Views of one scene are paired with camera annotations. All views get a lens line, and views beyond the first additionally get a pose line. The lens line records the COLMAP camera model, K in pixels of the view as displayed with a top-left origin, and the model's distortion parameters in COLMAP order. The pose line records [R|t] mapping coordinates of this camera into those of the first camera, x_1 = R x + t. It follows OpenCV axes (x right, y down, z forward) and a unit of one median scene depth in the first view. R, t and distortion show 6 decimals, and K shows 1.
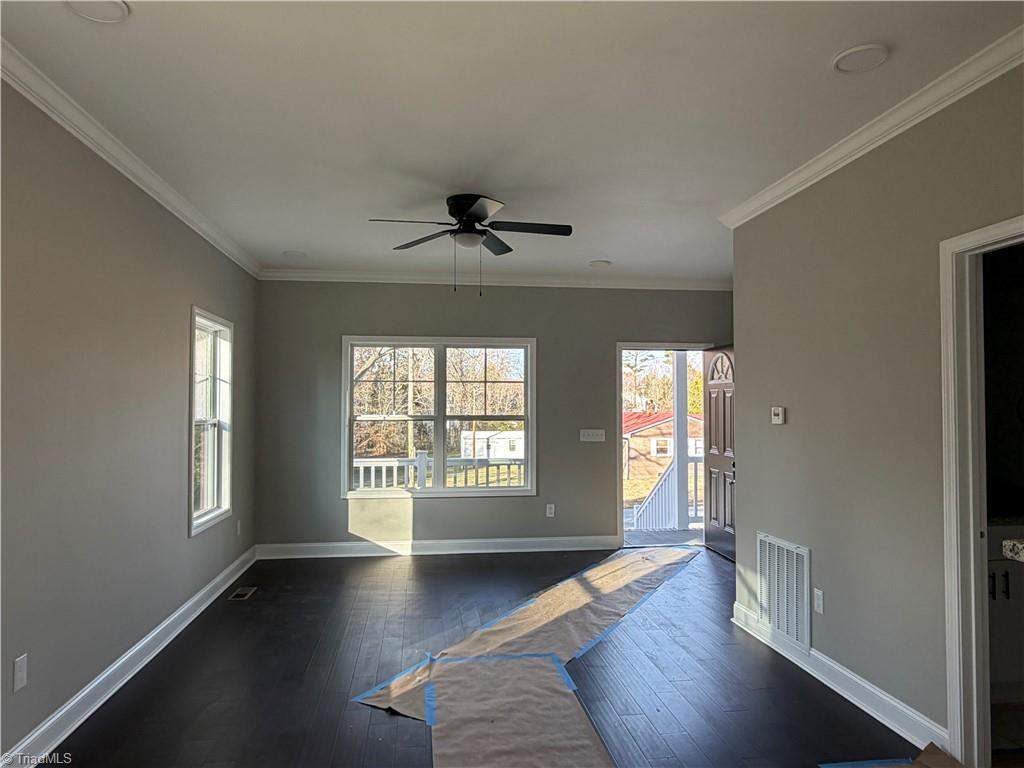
lens RADIAL K [[684.2, 0, 502.9], [0, 684.2, 387.2], [0, 0, 1]] dist [-0.001245, 0.002663]
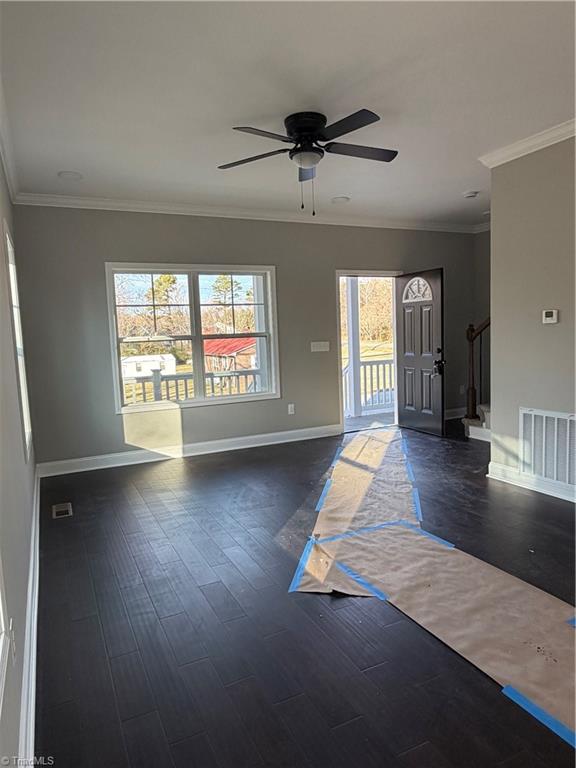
lens RADIAL K [[513.1, 0, 291.3], [0, 513.1, 385.3], [0, 0, 1]] dist [-0.001245, 0.002663]
pose [[0.946928, -0.069984, 0.313735, -0.229725], [0.029554, 0.990833, 0.131821, 0.017084], [-0.320084, -0.115553, 0.940316, 0.145267]]
